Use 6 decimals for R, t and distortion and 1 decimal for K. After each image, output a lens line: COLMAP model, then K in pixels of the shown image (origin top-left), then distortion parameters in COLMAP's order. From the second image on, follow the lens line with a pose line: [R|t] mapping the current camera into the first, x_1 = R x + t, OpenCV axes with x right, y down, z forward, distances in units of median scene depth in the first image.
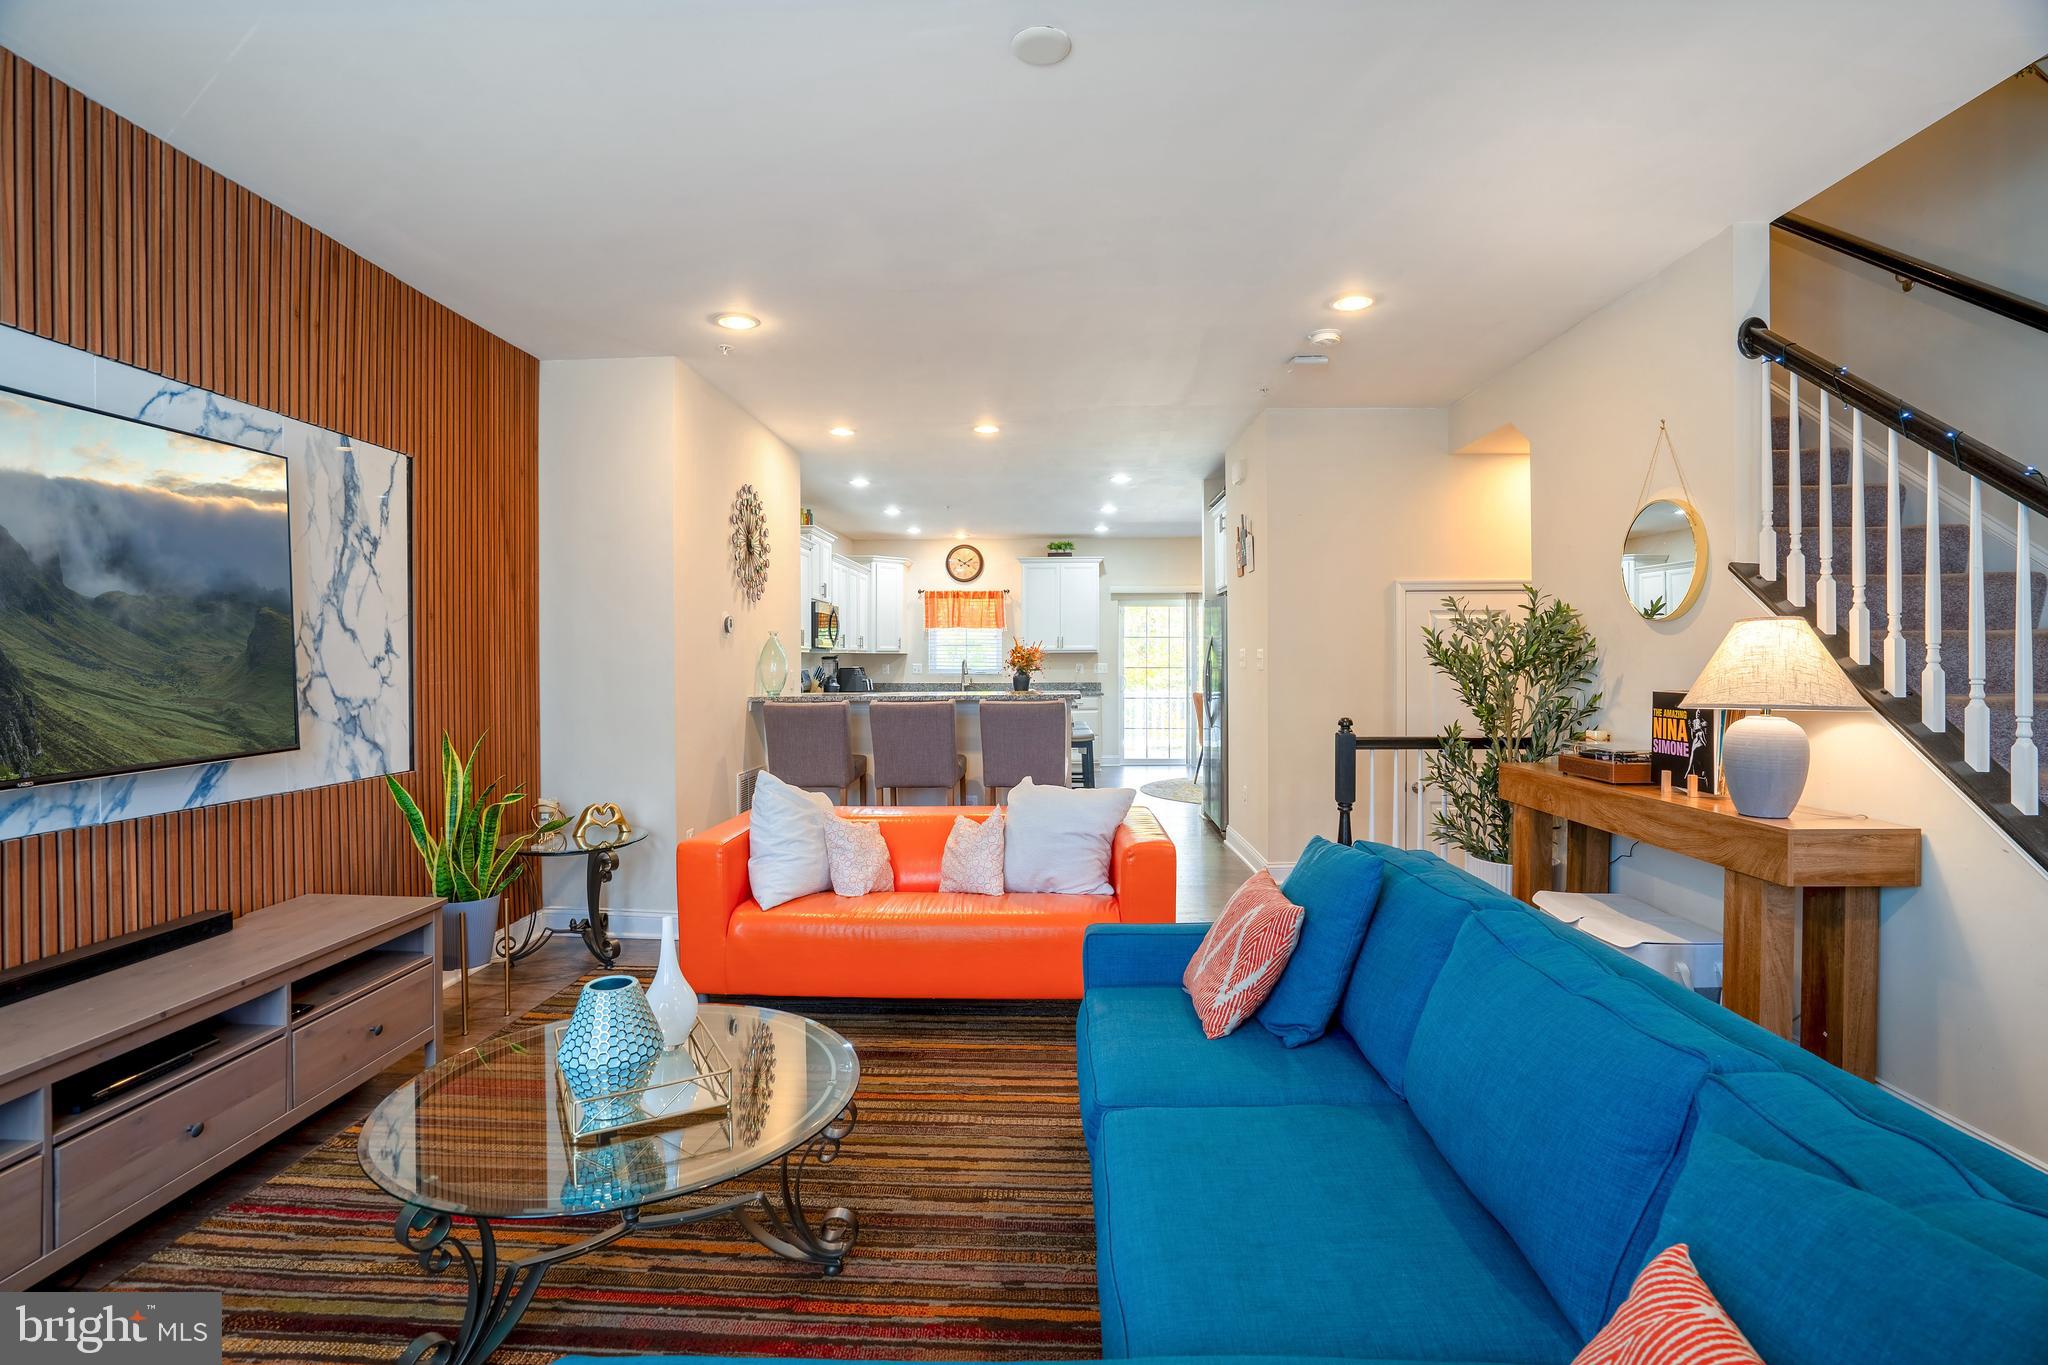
lens RADIAL K [[959.5, 0, 1015.2], [0, 959.5, 666.7], [0, 0, 1]] dist [-0.060721, 0.026641]
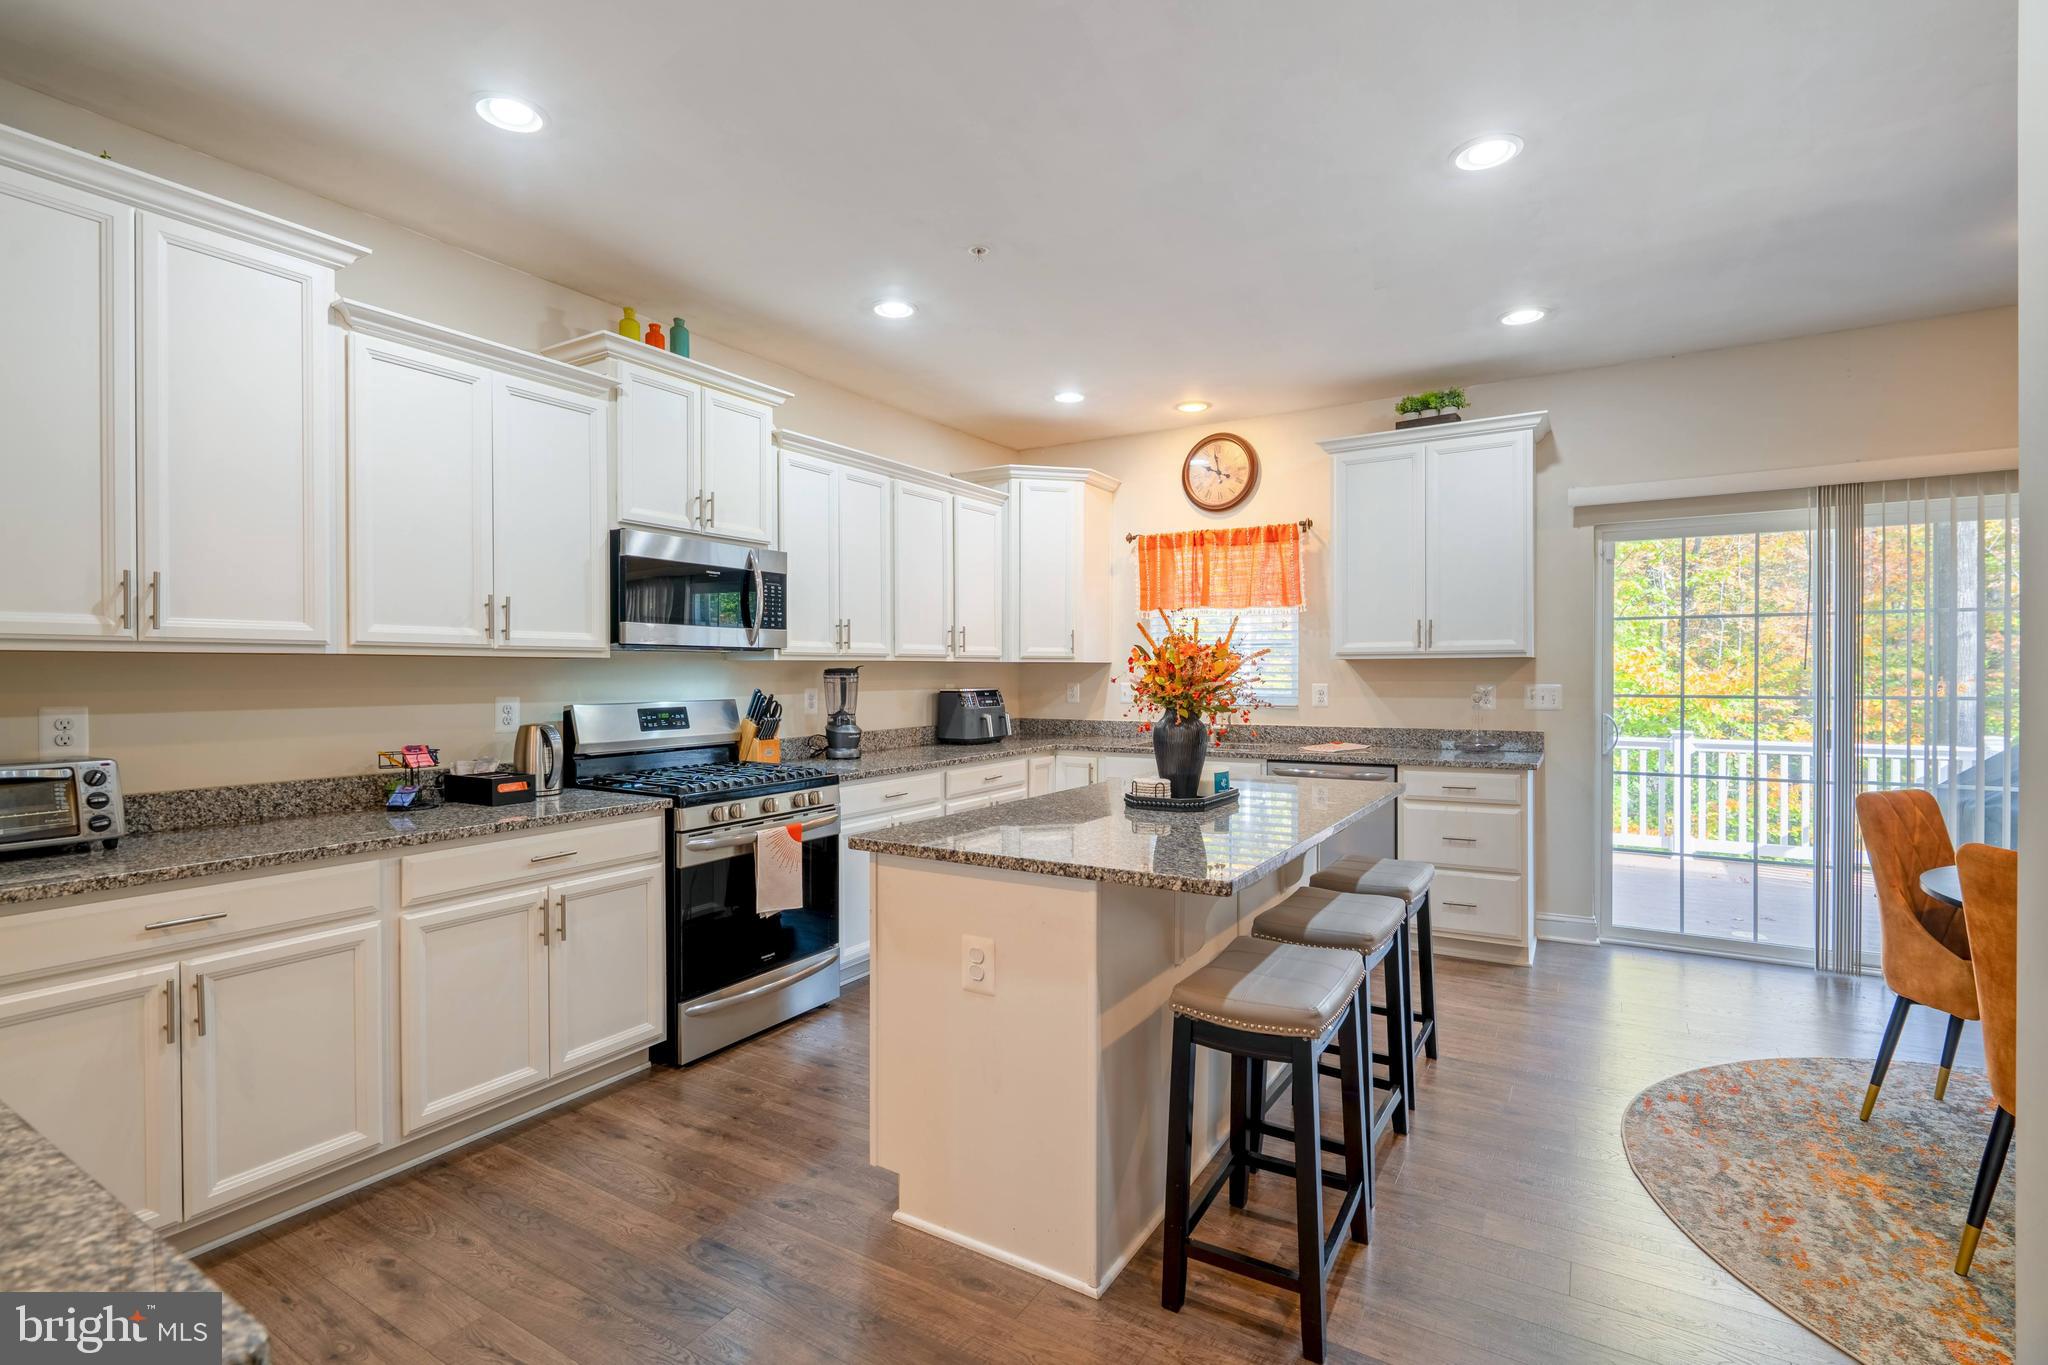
lens RADIAL K [[935.8, 0, 1019.6], [0, 935.8, 676.7], [0, 0, 1]] dist [-0.006060, 0.000559]
pose [[0.869828, 0.002826, -0.493347, 0.305985], [-0.003995, 0.999991, -0.001314, -0.018539], [0.493338, 0.003114, 0.869832, 1.843857]]
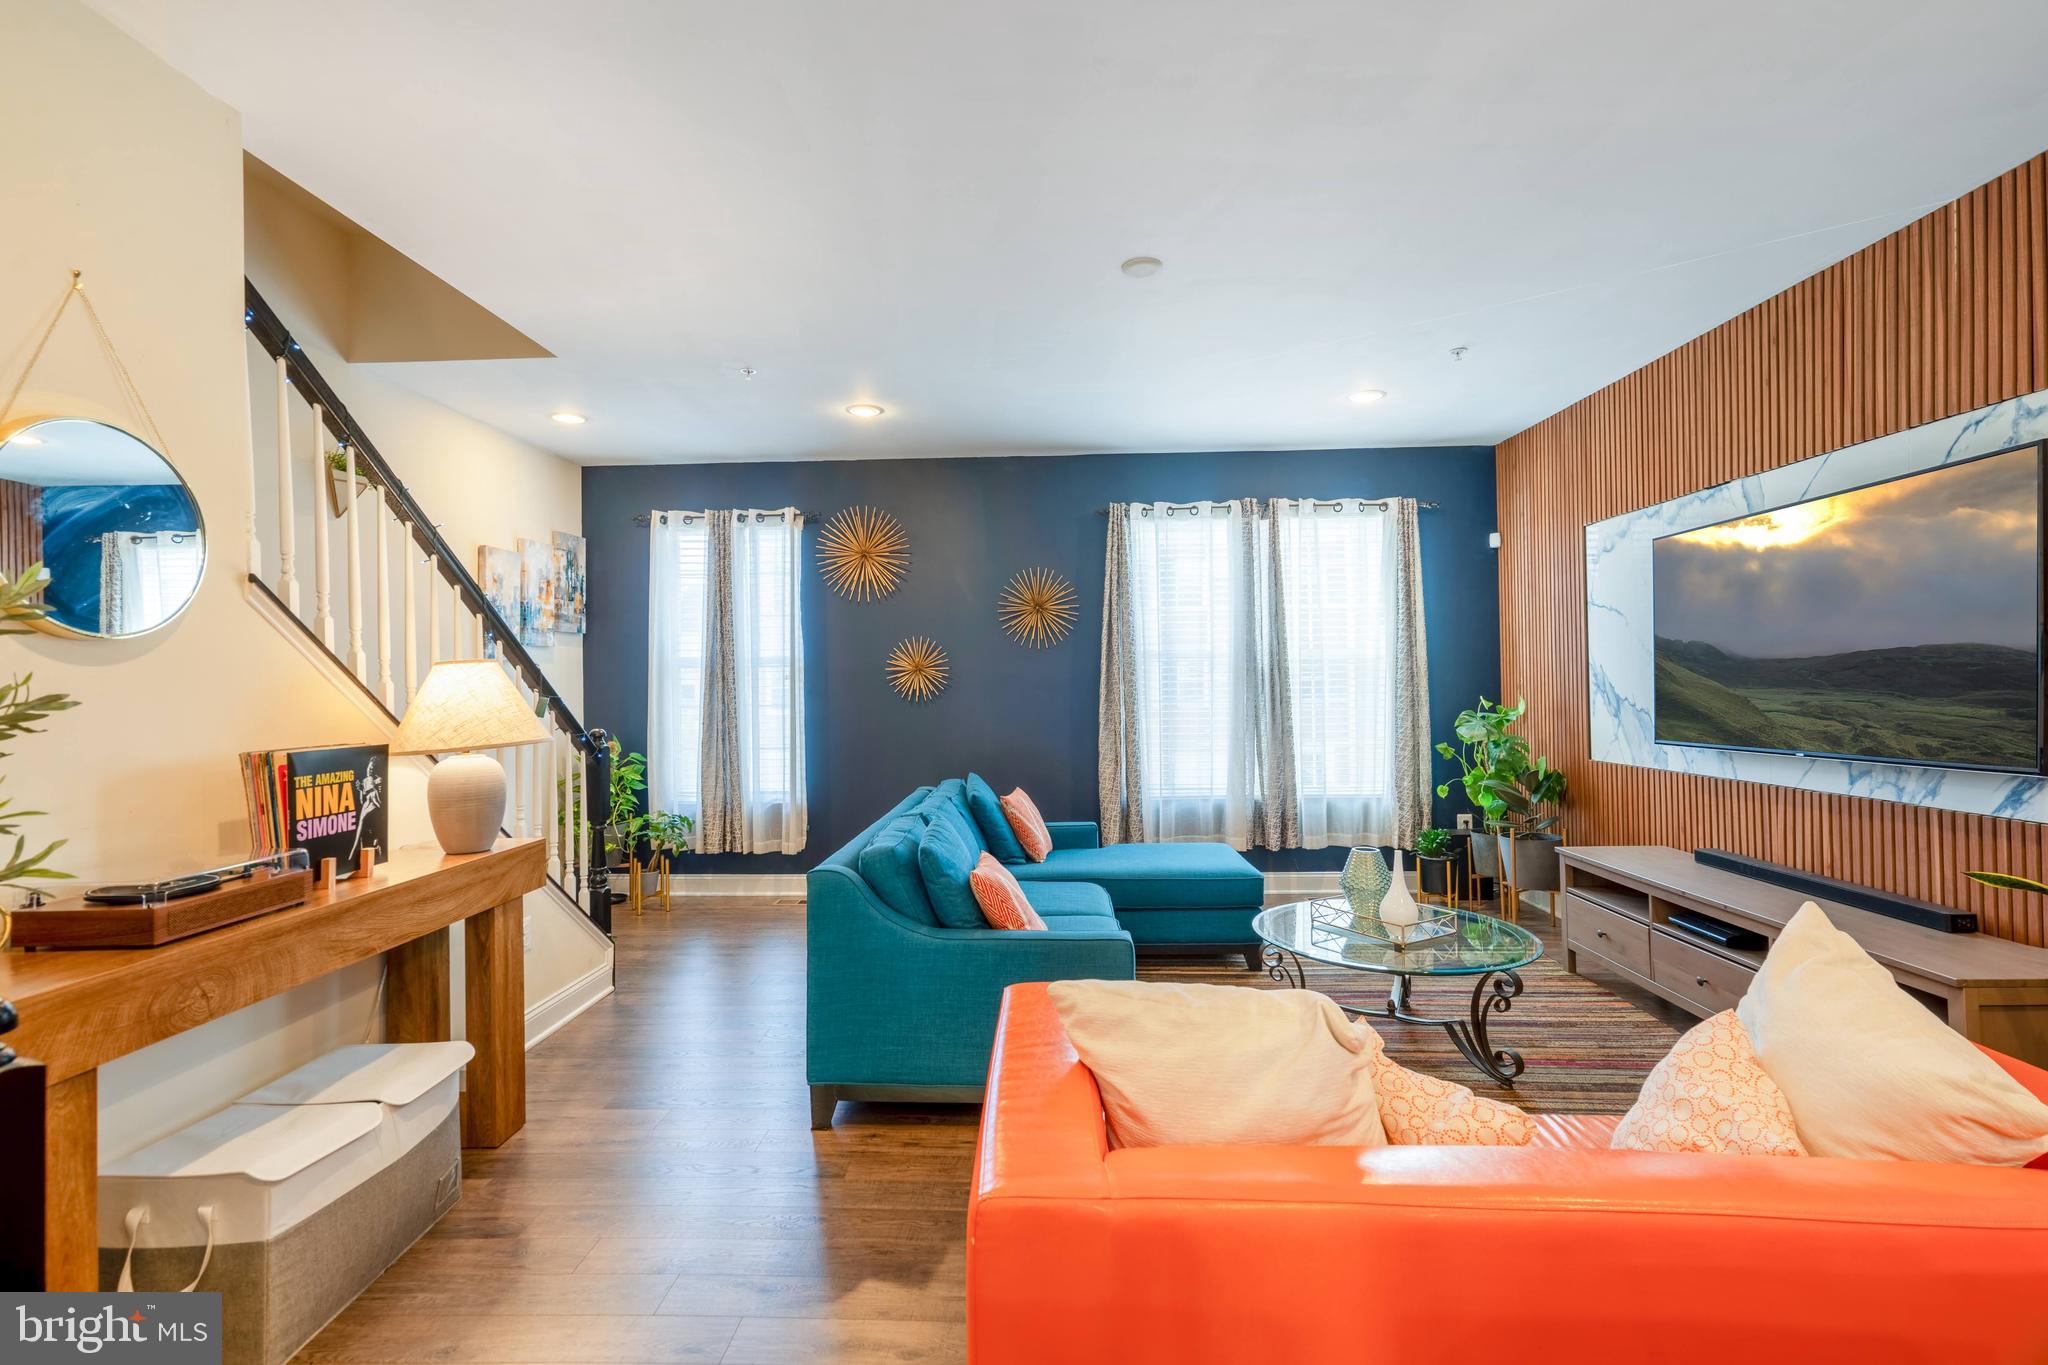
lens RADIAL K [[928.7, 0, 1010.9], [0, 928.7, 679.4], [0, 0, 1]] dist [-0.019053, 0.015781]
pose [[-0.999818, 0.018722, 0.003801, 0.155172], [0.018725, 0.999824, 0.000815, -0.015947], [-0.003785, 0.000886, -0.999992, 1.585046]]
